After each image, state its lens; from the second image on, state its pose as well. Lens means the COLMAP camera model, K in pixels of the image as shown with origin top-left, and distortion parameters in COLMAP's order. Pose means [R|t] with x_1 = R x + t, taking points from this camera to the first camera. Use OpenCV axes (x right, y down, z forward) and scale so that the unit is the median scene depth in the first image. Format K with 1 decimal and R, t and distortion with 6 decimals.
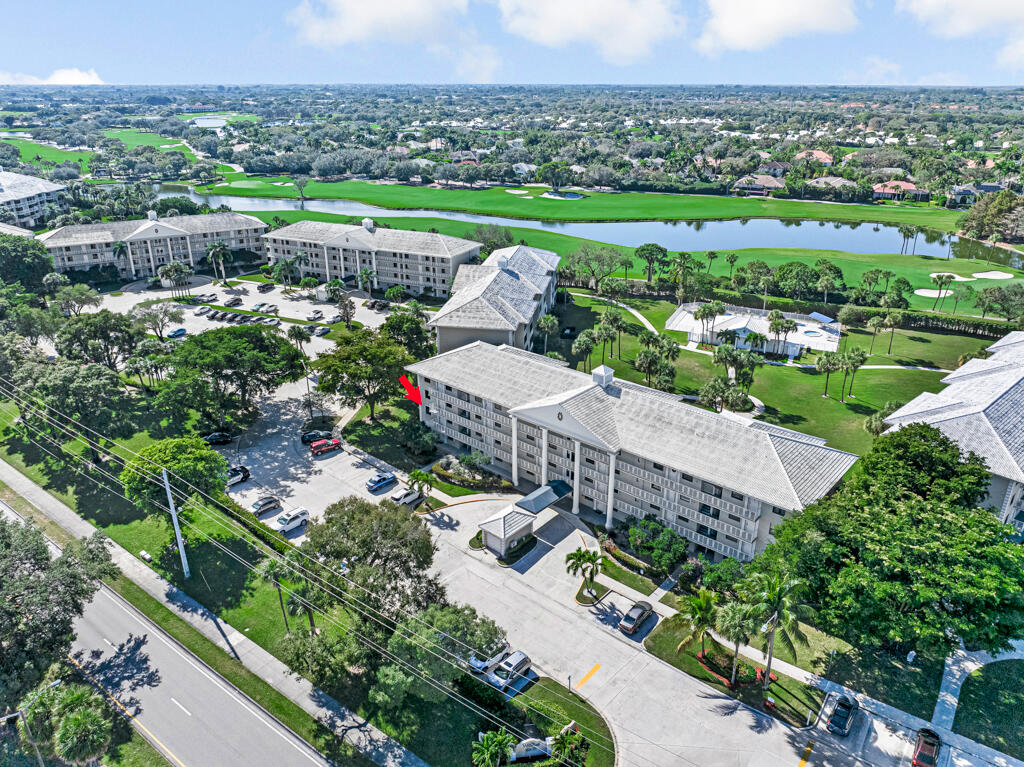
lens RADIAL K [[713.6, 0, 518.8], [0, 713.6, 386.4], [0, 0, 1]] dist [-0.033430, 0.001463]
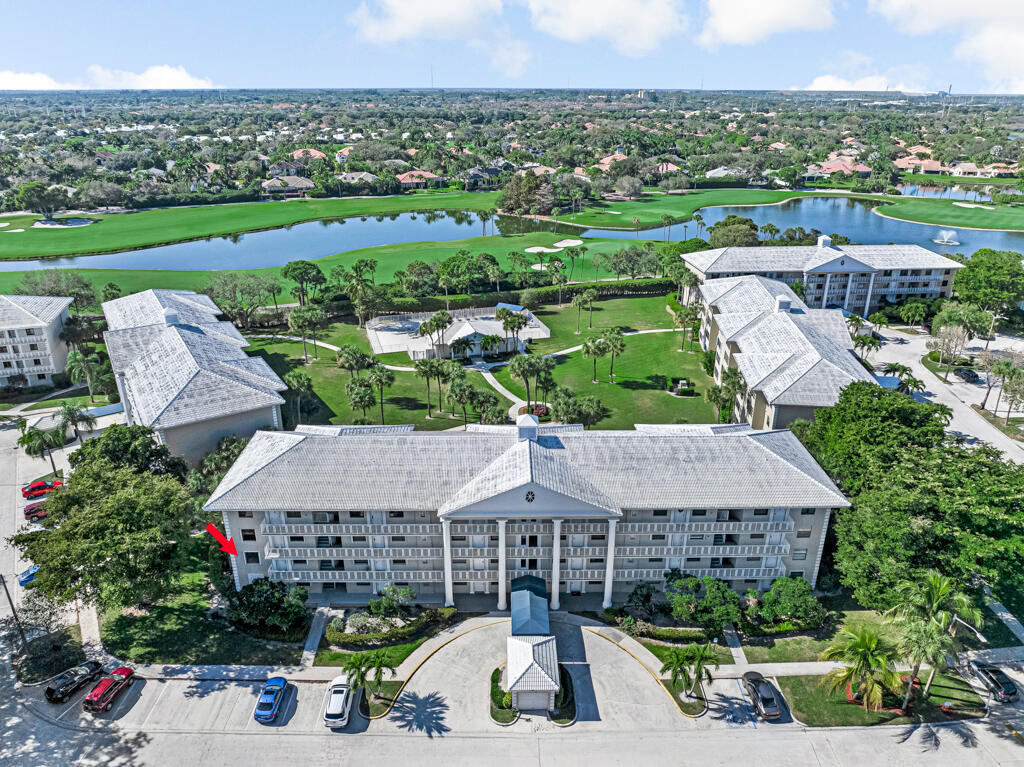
lens RADIAL K [[713.6, 0, 518.8], [0, 713.6, 386.4], [0, 0, 1]] dist [-0.033430, 0.001463]
pose [[0.743154, -0.254973, 0.618637, -0.207403], [0.257321, 0.962354, 0.087522, -0.074270], [-0.617663, 0.094146, 0.780787, 0.225734]]
